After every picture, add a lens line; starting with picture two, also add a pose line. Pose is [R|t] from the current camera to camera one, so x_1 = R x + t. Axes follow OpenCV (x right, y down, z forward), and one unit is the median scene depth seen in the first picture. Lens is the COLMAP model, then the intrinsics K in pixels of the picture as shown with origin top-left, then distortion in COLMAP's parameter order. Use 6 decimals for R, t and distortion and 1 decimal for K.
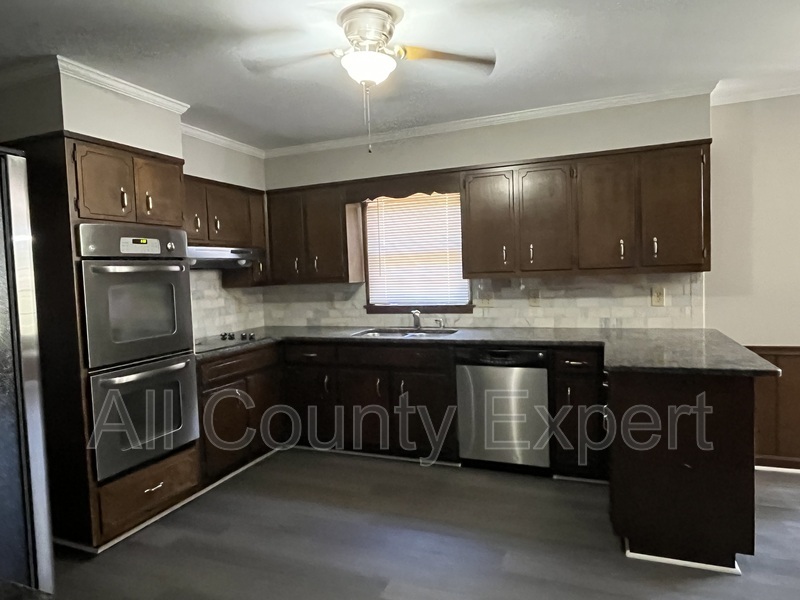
lens RADIAL K [[509.6, 0, 400.7], [0, 509.6, 298.7], [0, 0, 1]] dist [-0.004128, 0.003460]
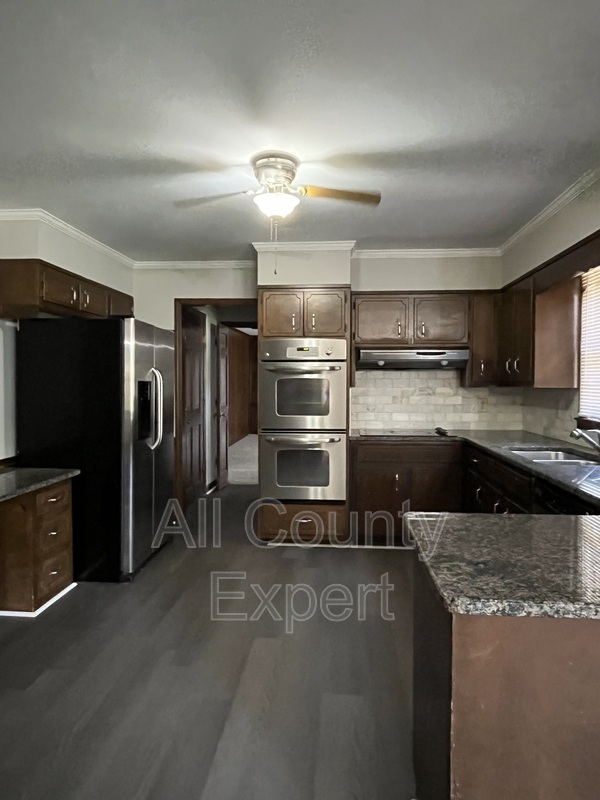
lens RADIAL K [[509.6, 0, 300.6], [0, 509.6, 398.8], [0, 0, 1]] dist [-0.004128, 0.003460]
pose [[0.296932, 0.071831, -0.952193, 0.575708], [-0.065913, 0.996330, 0.054607, -0.032493], [0.952621, 0.046547, 0.300577, 0.367840]]
